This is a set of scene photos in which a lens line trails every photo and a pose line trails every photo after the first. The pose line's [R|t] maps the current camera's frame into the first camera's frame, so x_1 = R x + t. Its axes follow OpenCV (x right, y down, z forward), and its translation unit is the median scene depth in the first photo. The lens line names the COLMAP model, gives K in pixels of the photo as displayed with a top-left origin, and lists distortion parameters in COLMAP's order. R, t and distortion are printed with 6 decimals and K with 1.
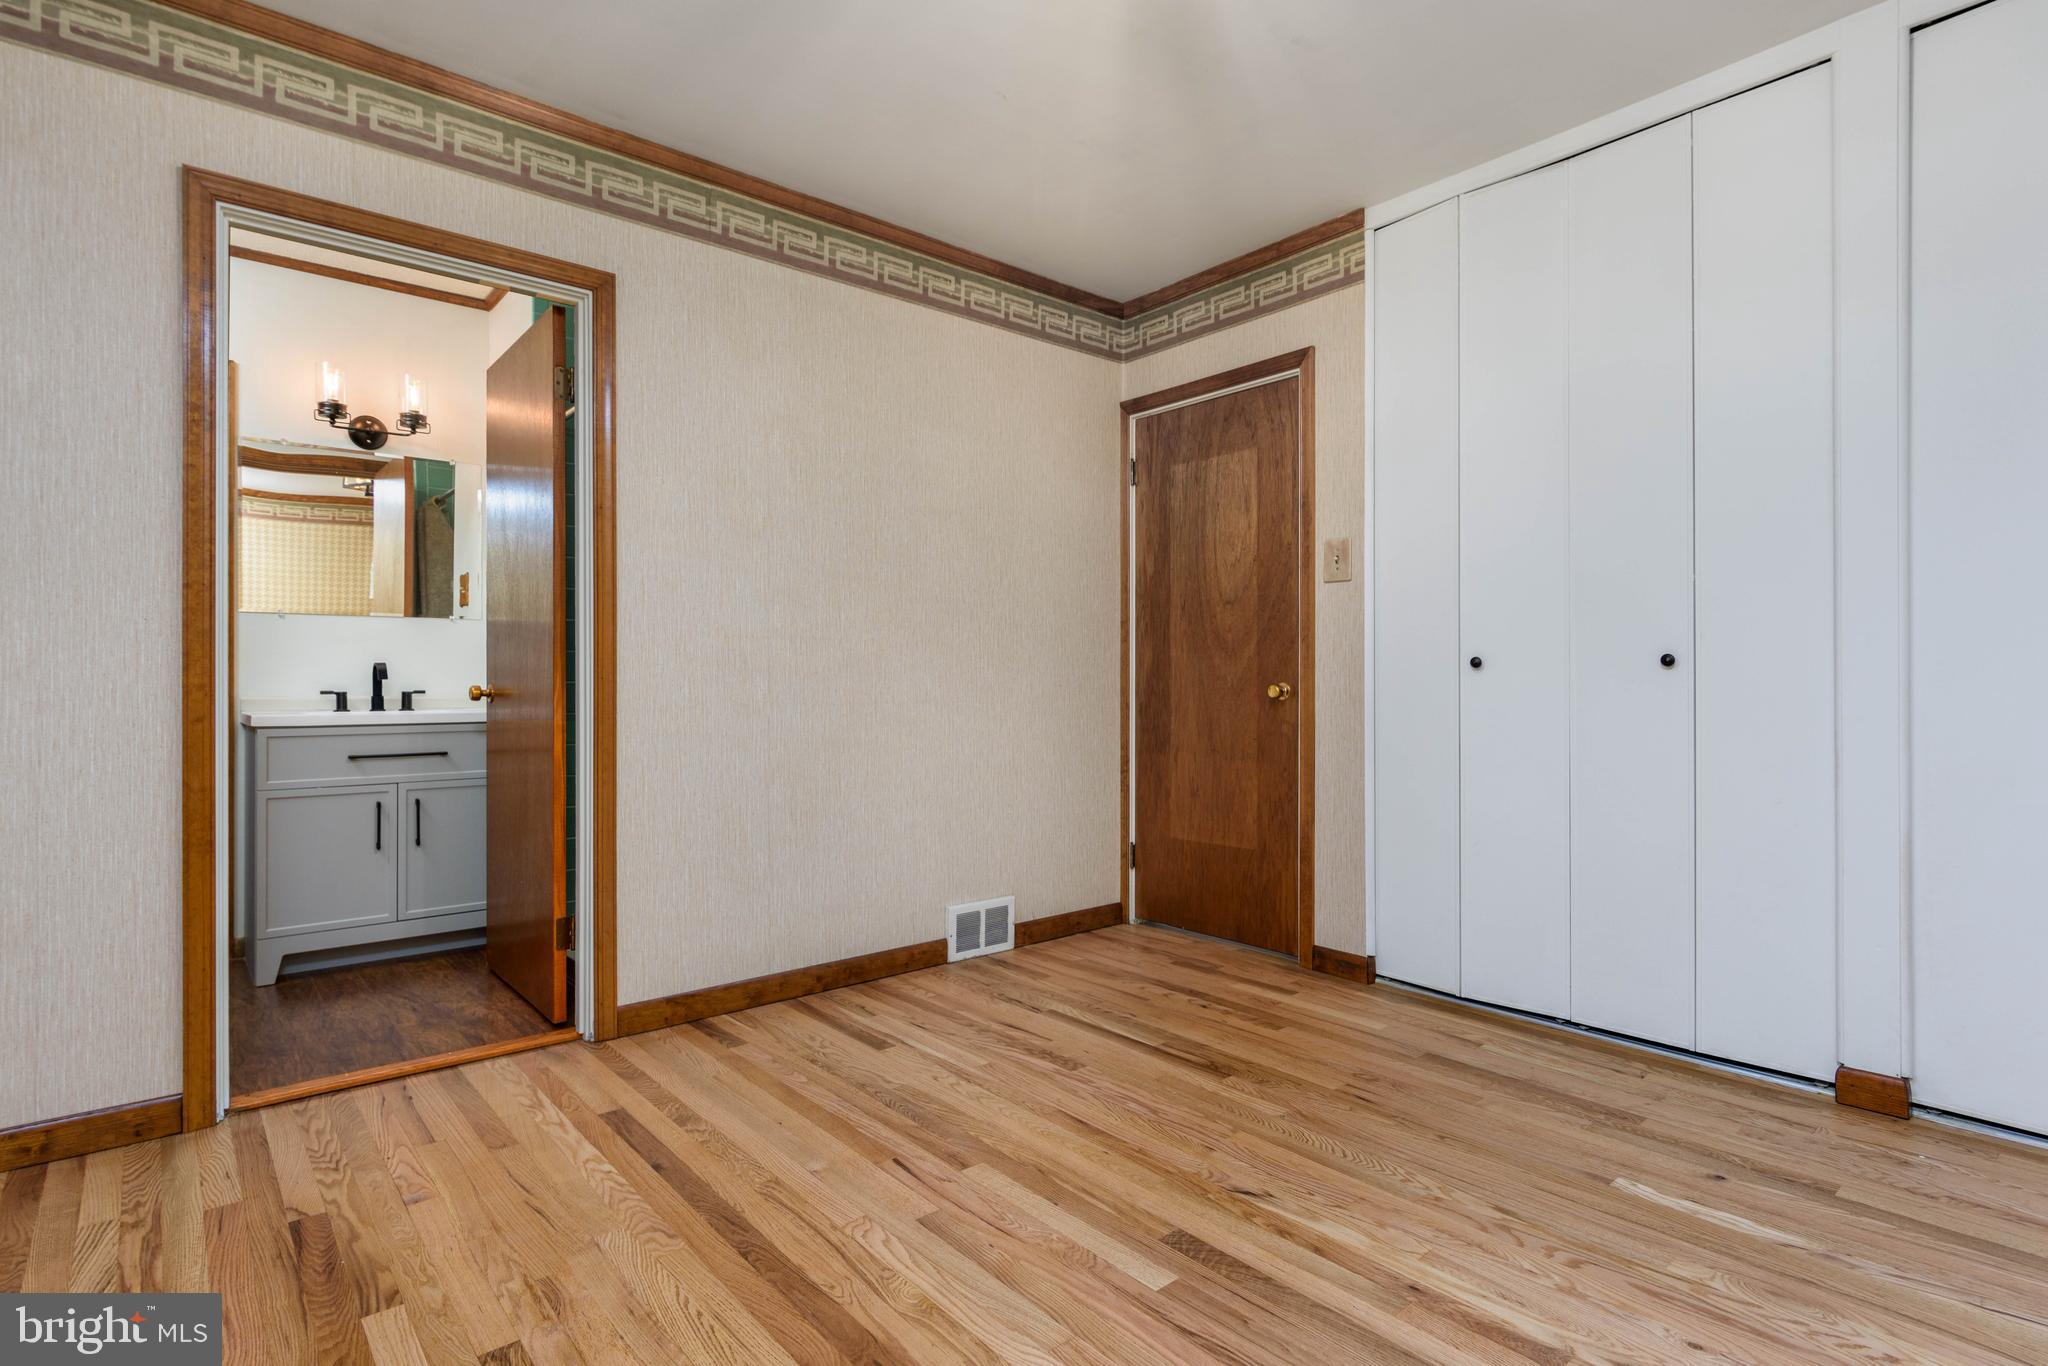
lens RADIAL K [[1021.1, 0, 1012.2], [0, 1021.1, 697.3], [0, 0, 1]] dist [0.000890, -0.001070]
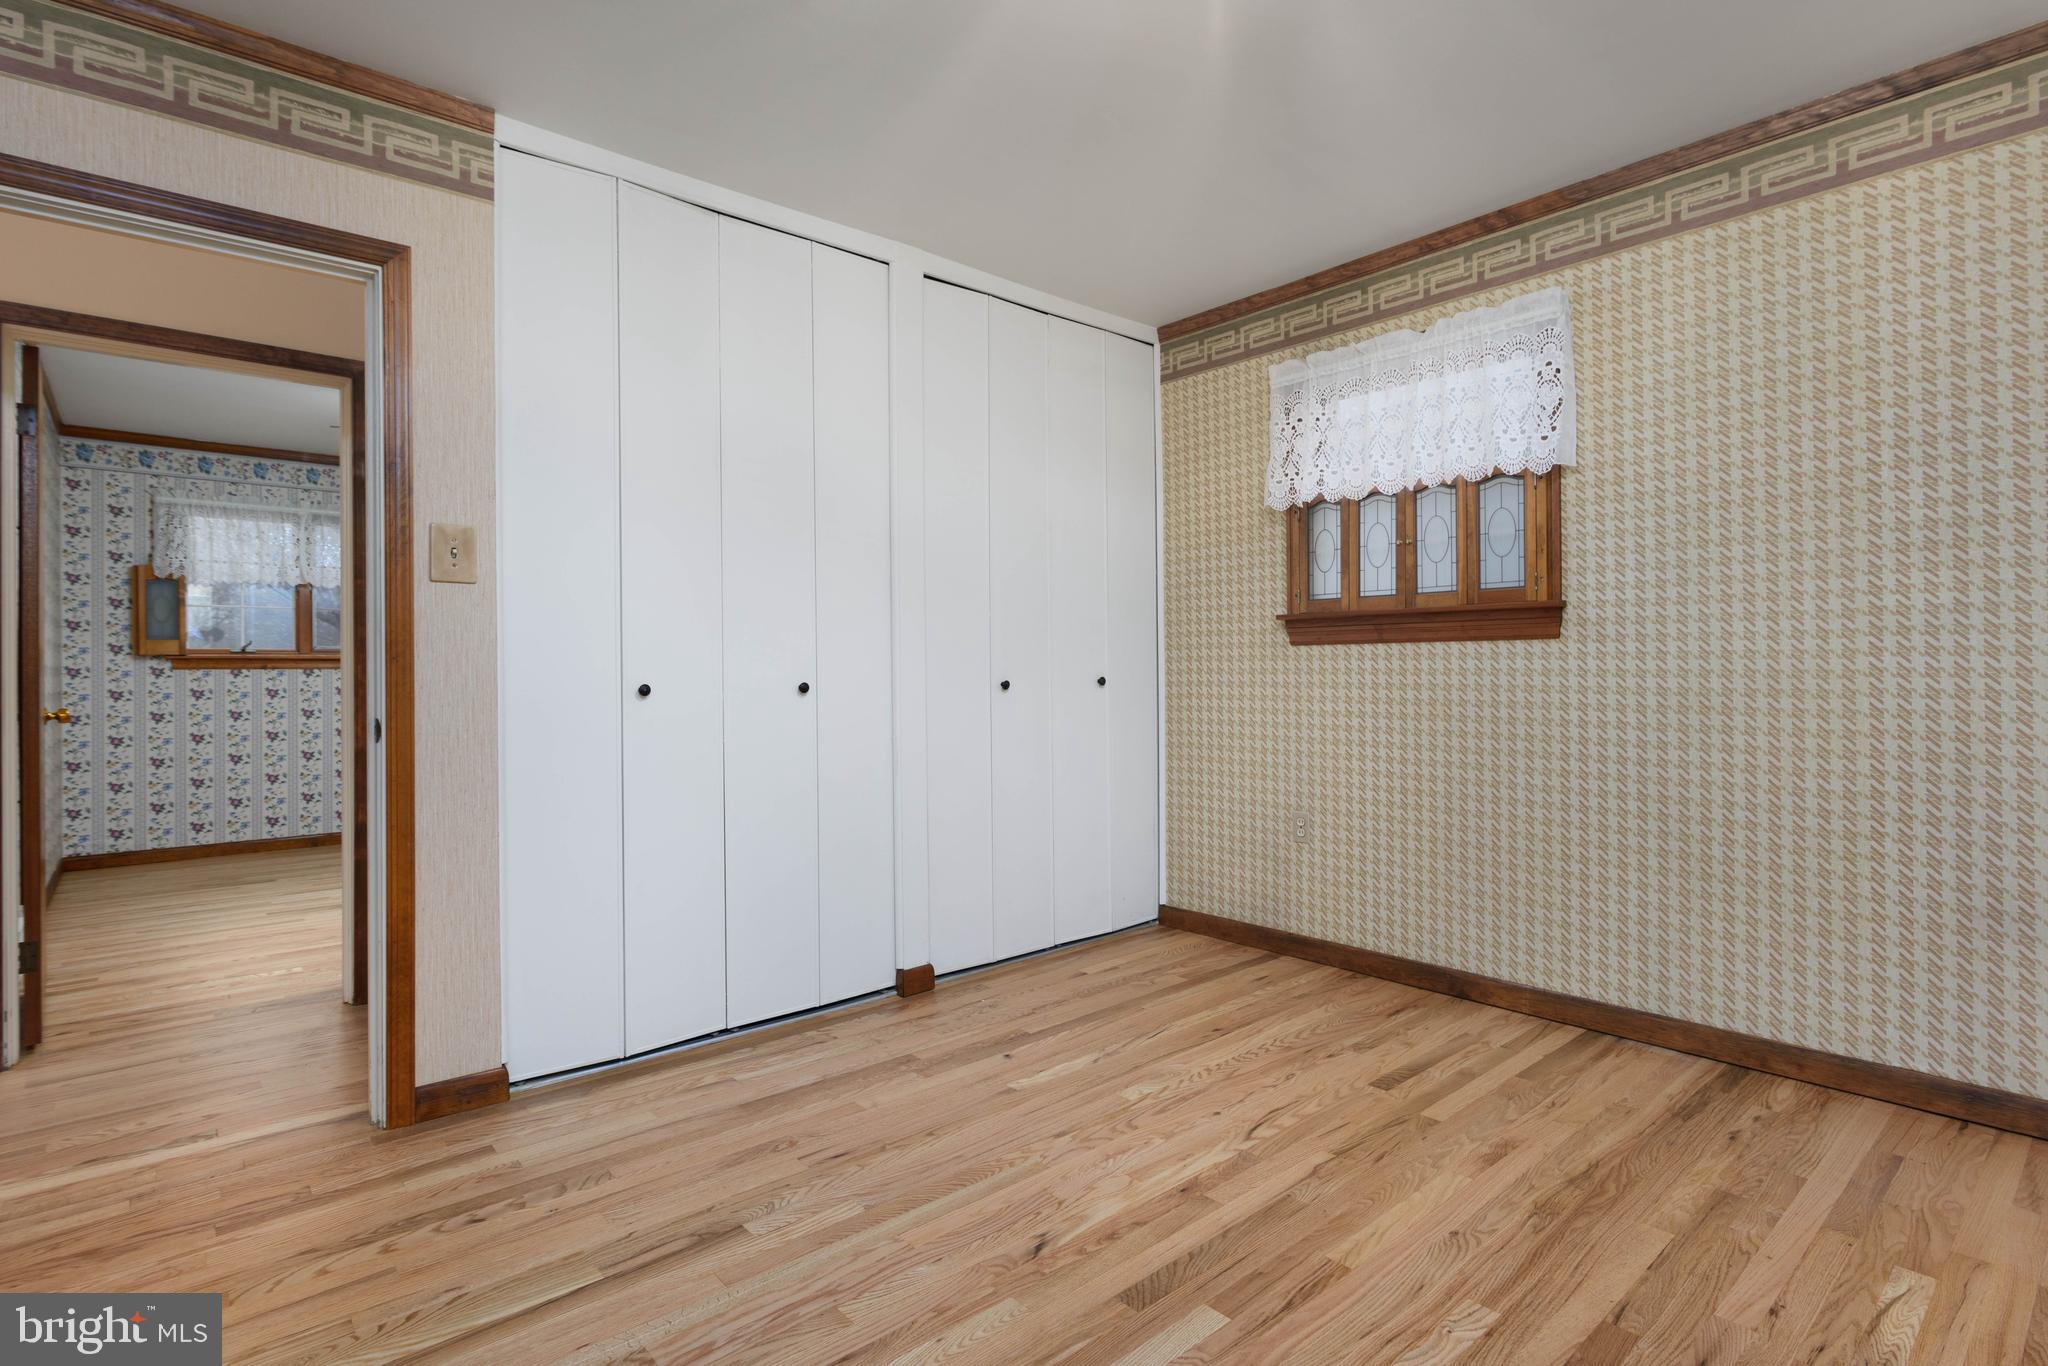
lens RADIAL K [[1011.7, 0, 1024.0], [0, 1011.7, 683.0], [0, 0, 1]] dist [0.001944, -0.000196]
pose [[-0.022685, -0.007464, 0.999715, -0.519773], [0.025276, 0.999648, 0.008037, -0.042620], [-0.999423, 0.025451, -0.022488, 0.729470]]
